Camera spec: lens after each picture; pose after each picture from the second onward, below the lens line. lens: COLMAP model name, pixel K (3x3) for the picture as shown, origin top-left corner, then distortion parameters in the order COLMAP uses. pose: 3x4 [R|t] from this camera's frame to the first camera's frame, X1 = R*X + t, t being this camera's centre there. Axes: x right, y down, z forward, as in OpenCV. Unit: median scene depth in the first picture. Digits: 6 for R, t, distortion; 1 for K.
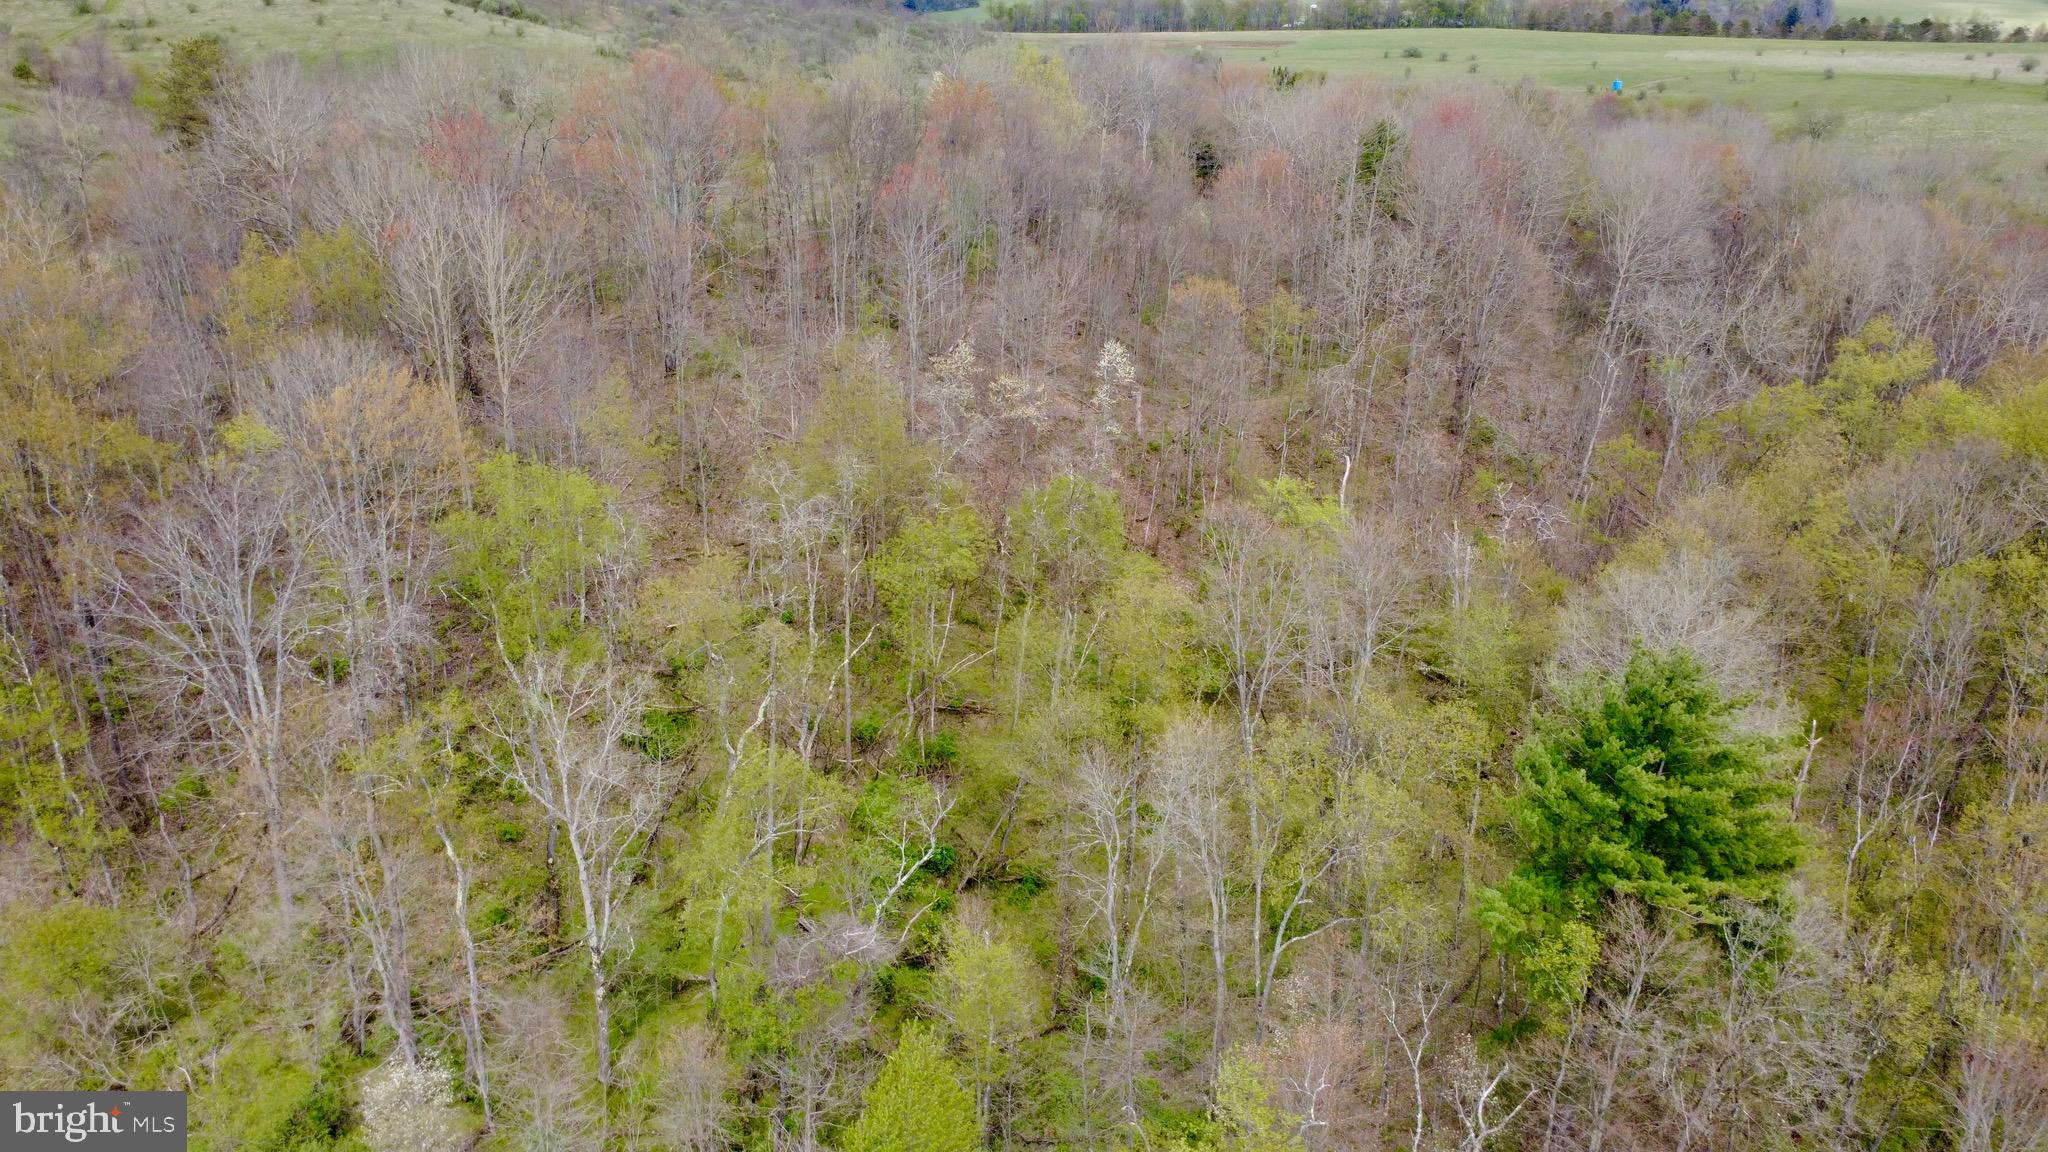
lens RADIAL K [[1493.1, 0, 1032.0], [0, 1493.1, 586.2], [0, 0, 1]] dist [-0.005174, 0.002021]
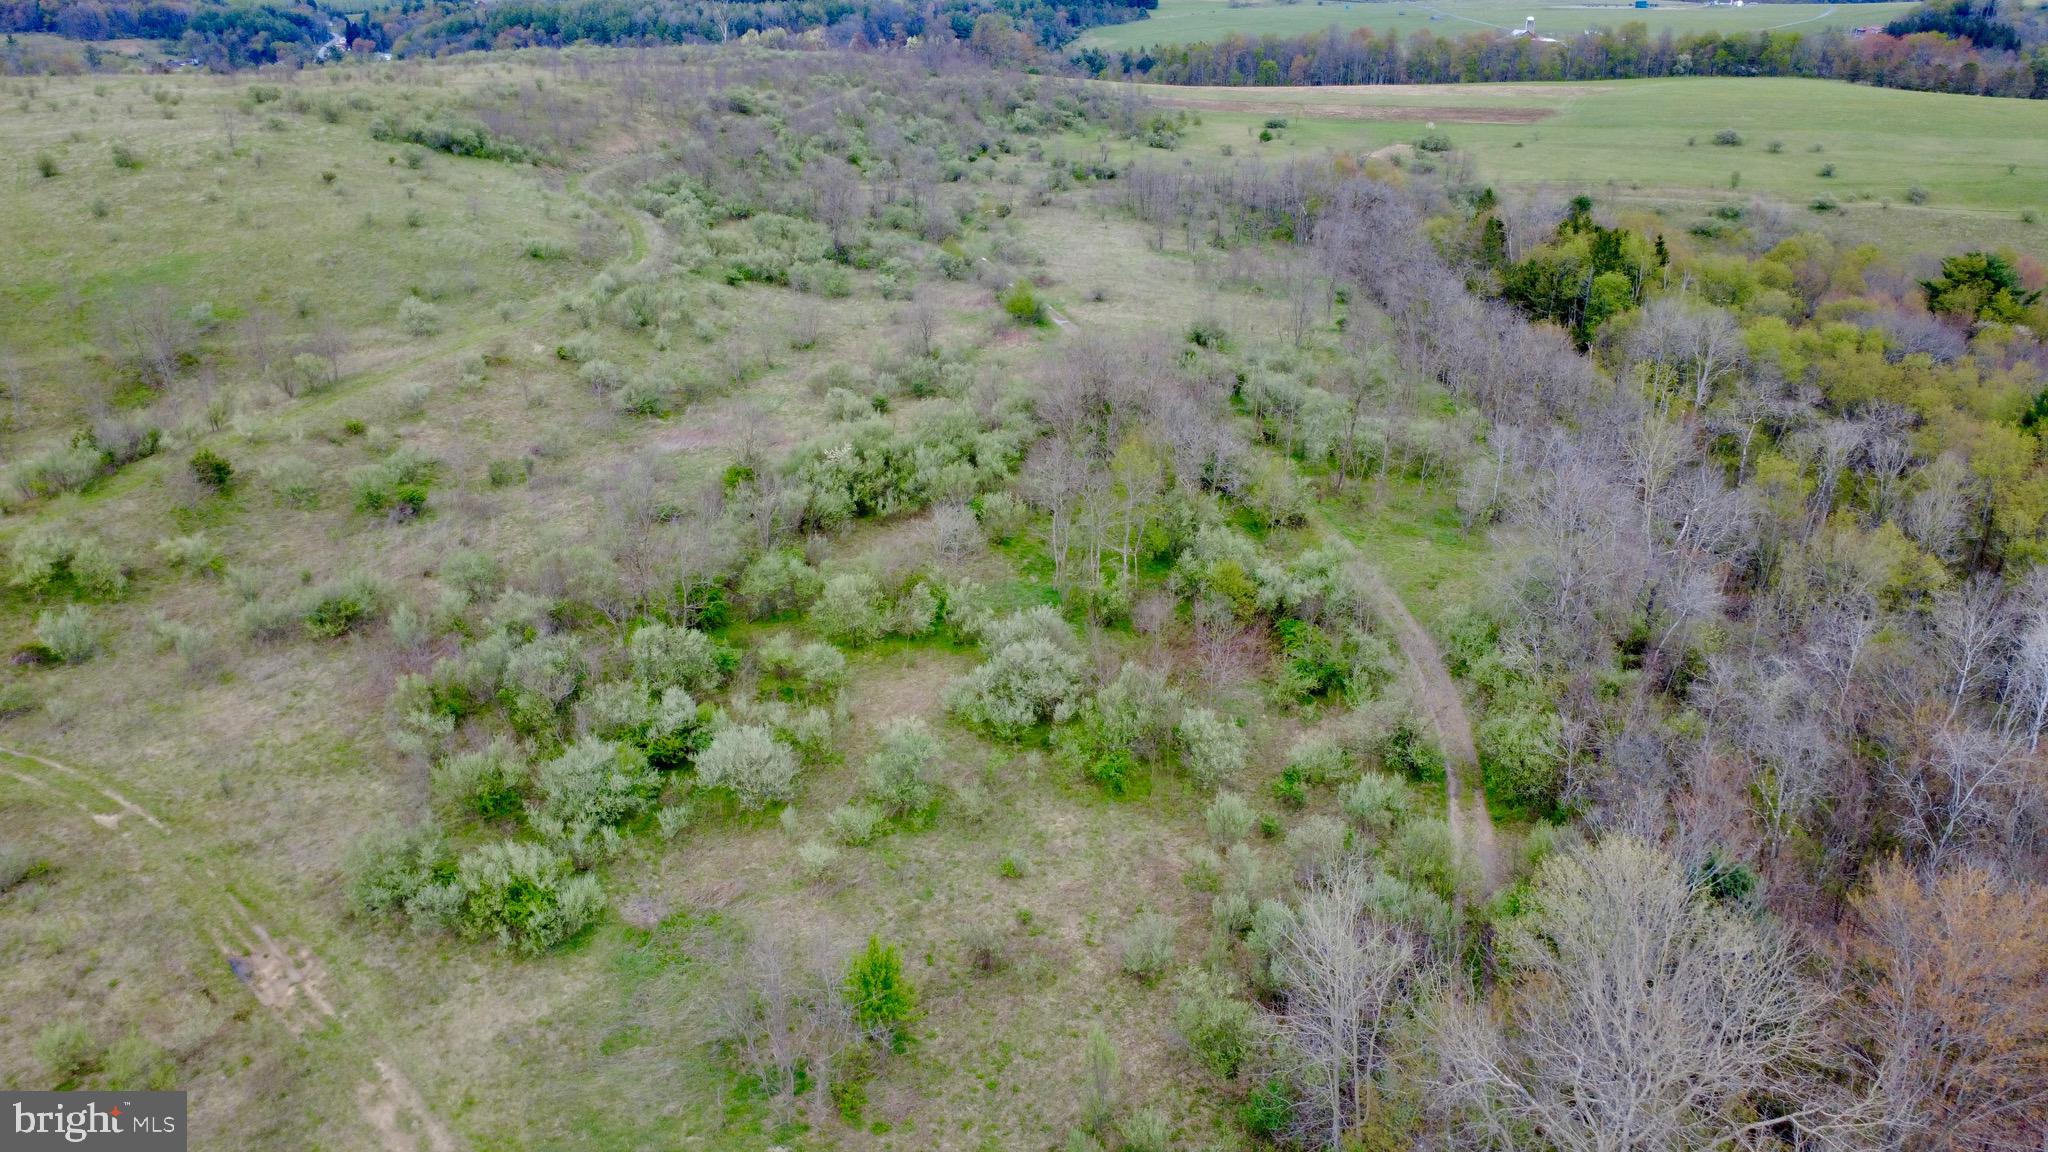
lens RADIAL K [[1493.1, 0, 1031.7], [0, 1493.1, 590.9], [0, 0, 1]] dist [-0.005174, 0.002021]
pose [[0.994218, 0.031238, -0.102739, -0.038327], [-0.030153, 0.999472, 0.012099, -0.900507], [0.103063, -0.008931, 0.994635, 1.540201]]
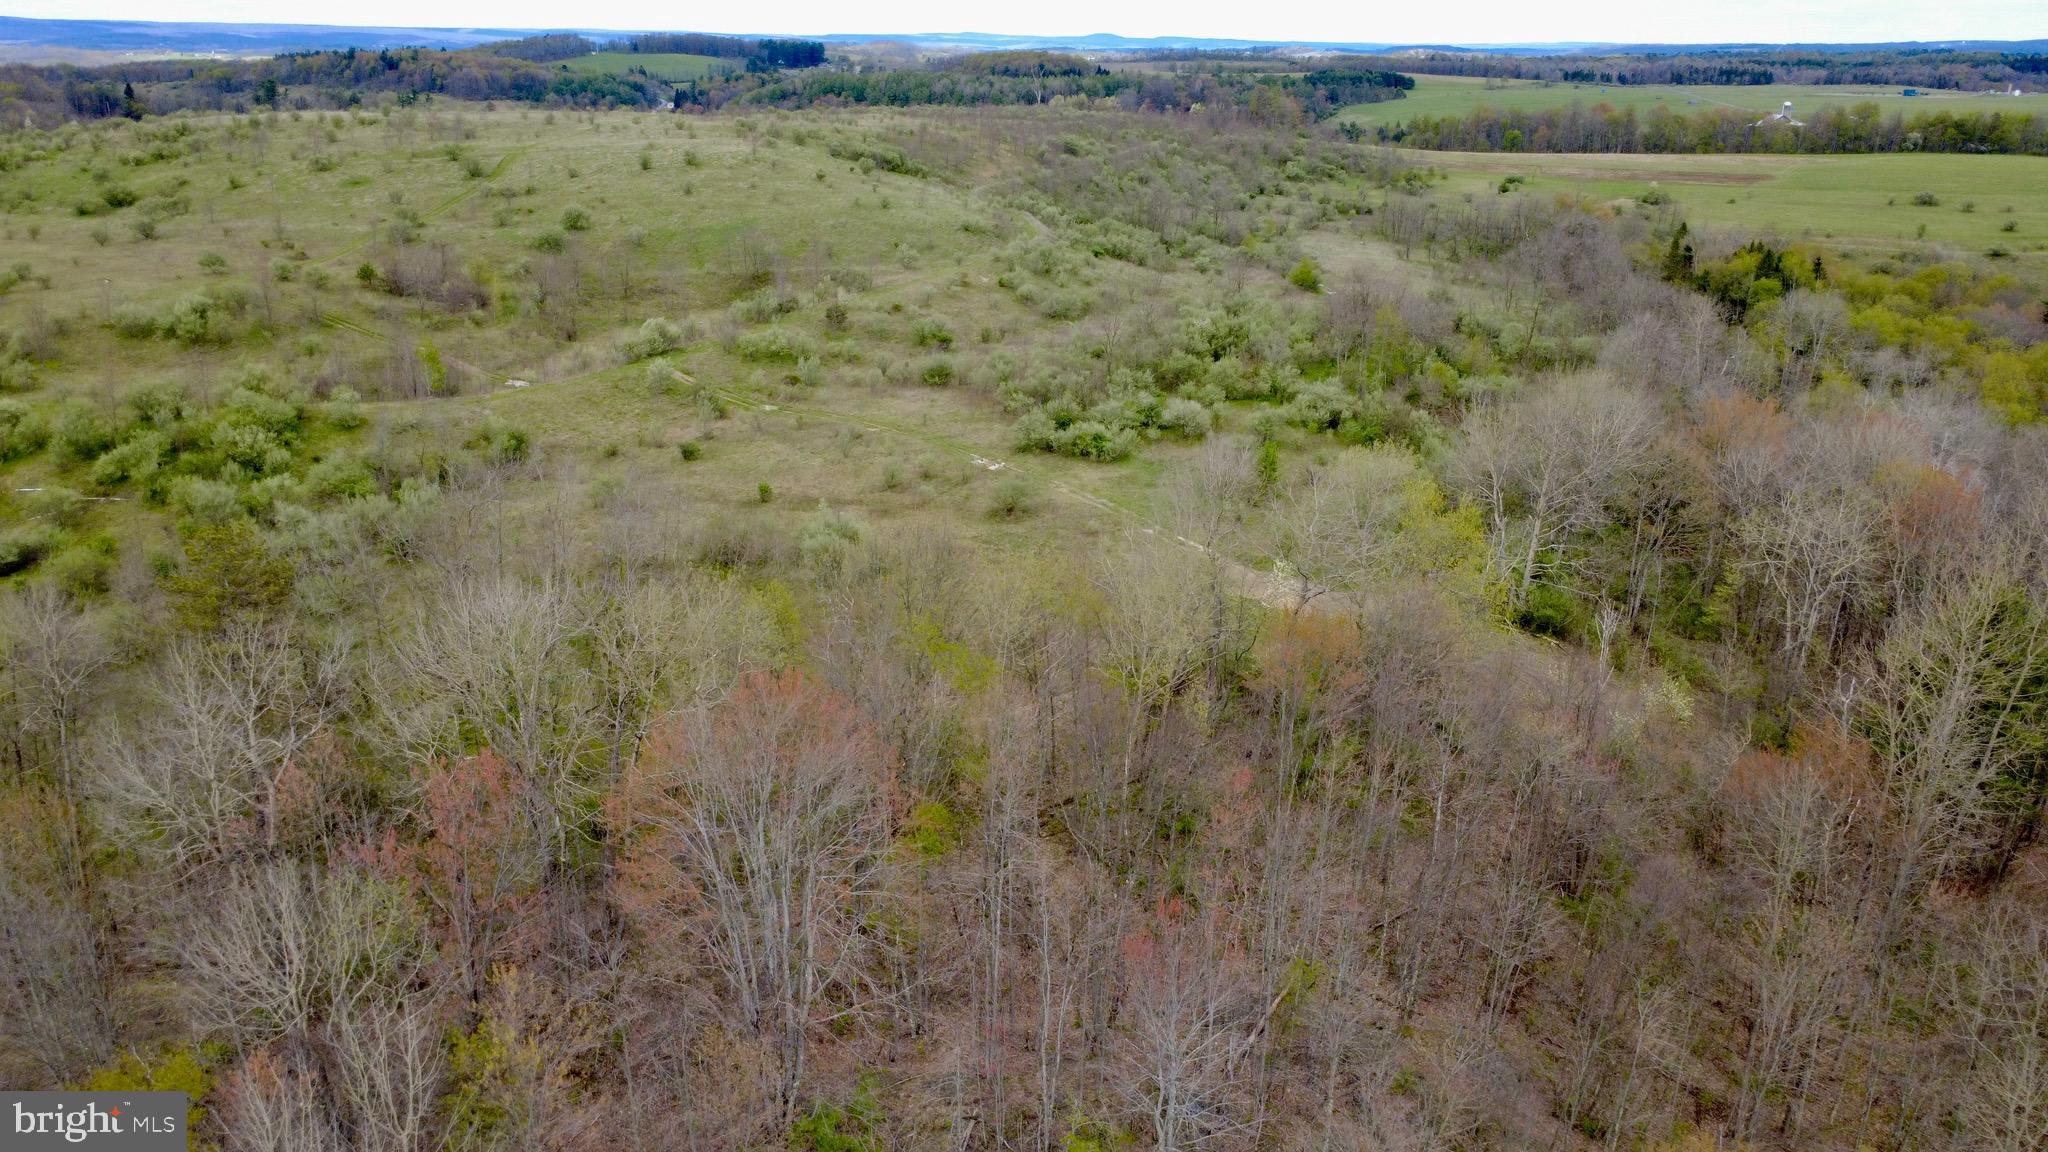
lens RADIAL K [[1493.1, 0, 1021.1], [0, 1493.1, 573.1], [0, 0, 1]] dist [-0.005174, 0.002021]
pose [[0.962599, 0.089750, -0.255635, -0.009159], [-0.102293, 0.994096, -0.036175, -0.460265], [0.250879, 0.060972, 0.966096, 0.527957]]
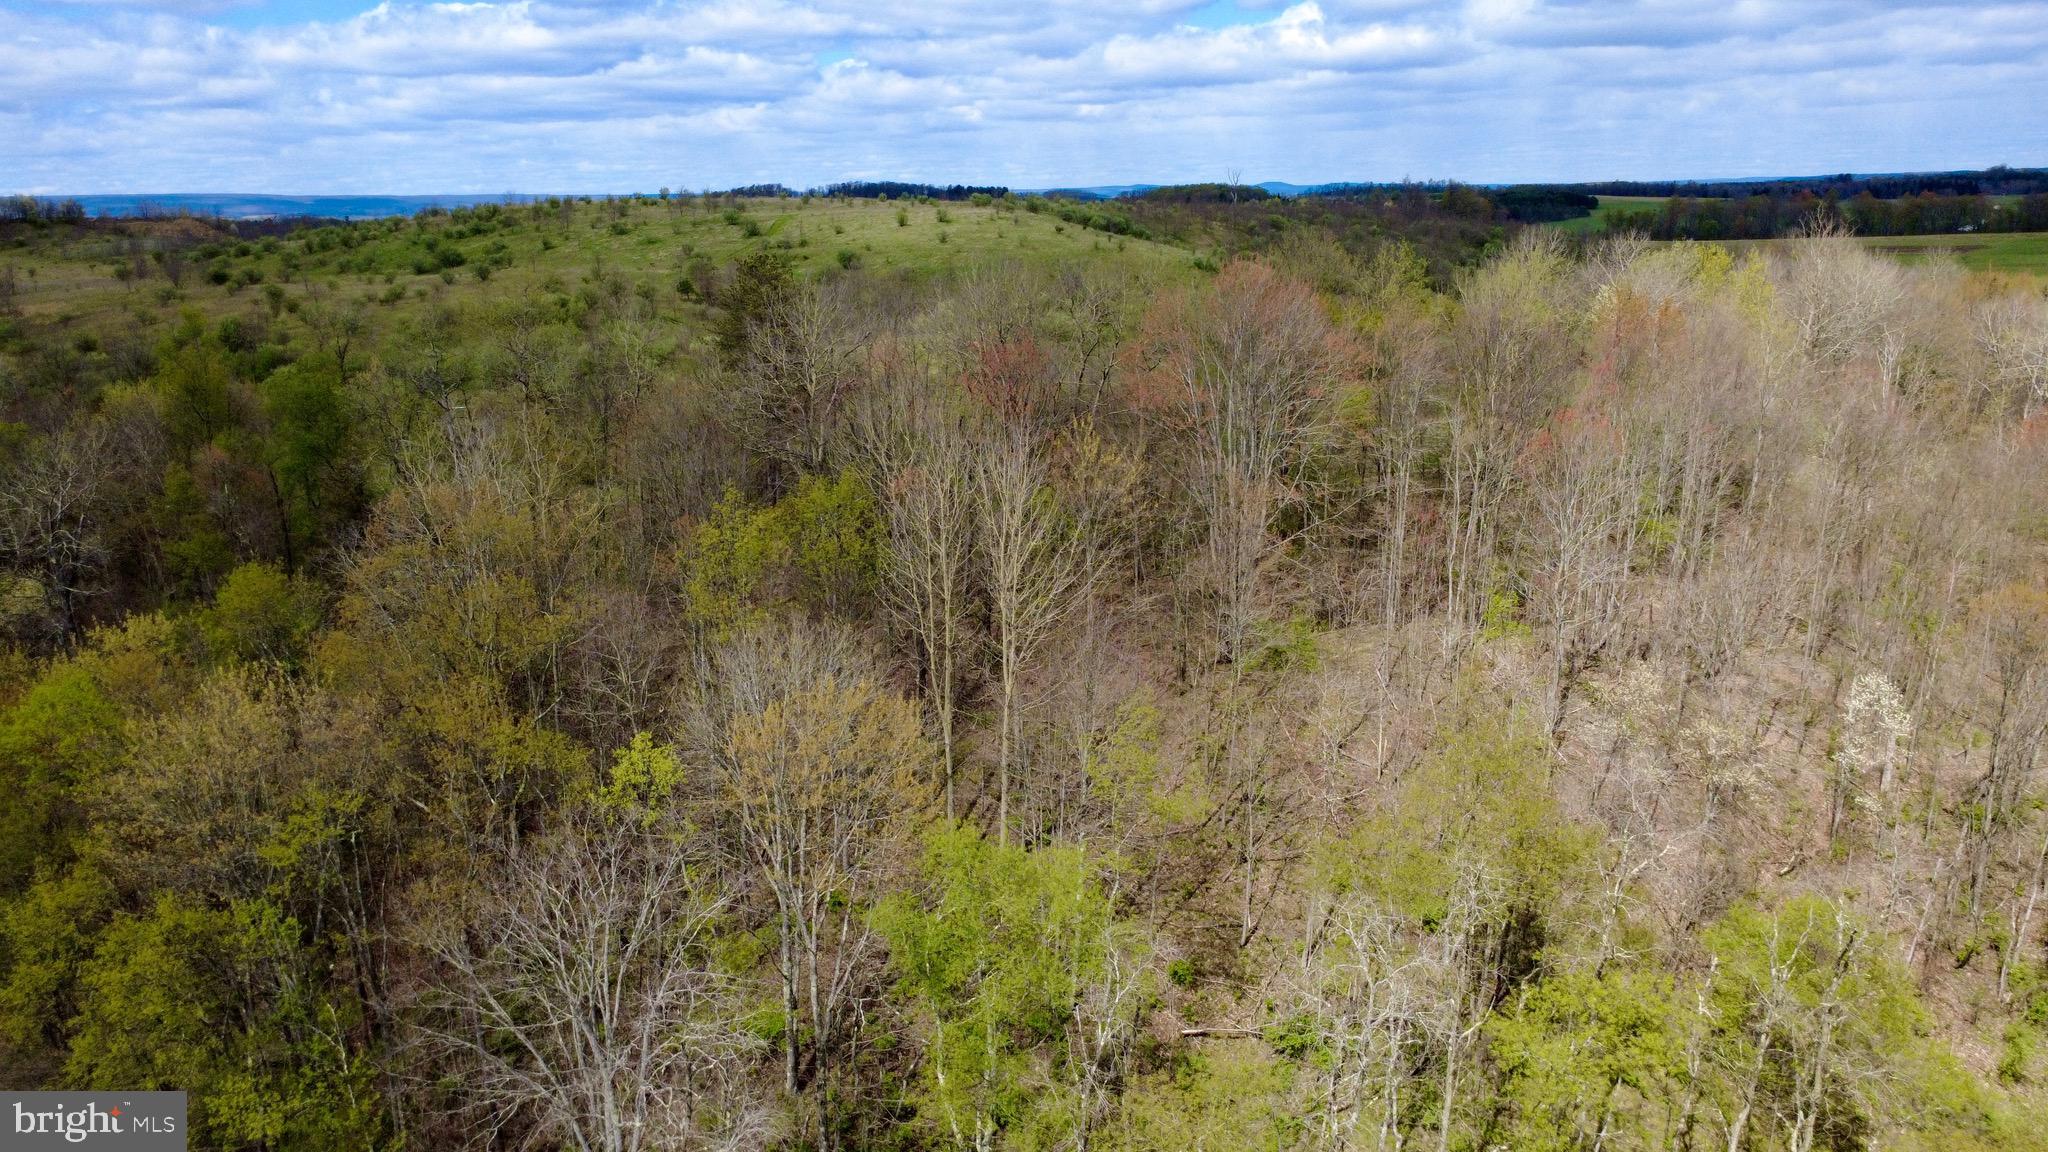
lens RADIAL K [[1493.1, 0, 1019.8], [0, 1493.1, 570.8], [0, 0, 1]] dist [-0.005174, 0.002021]
pose [[0.926286, 0.065420, -0.371099, -0.069669], [-0.117060, 0.986046, -0.118363, -0.105411], [0.358177, 0.153079, 0.921019, 0.298439]]
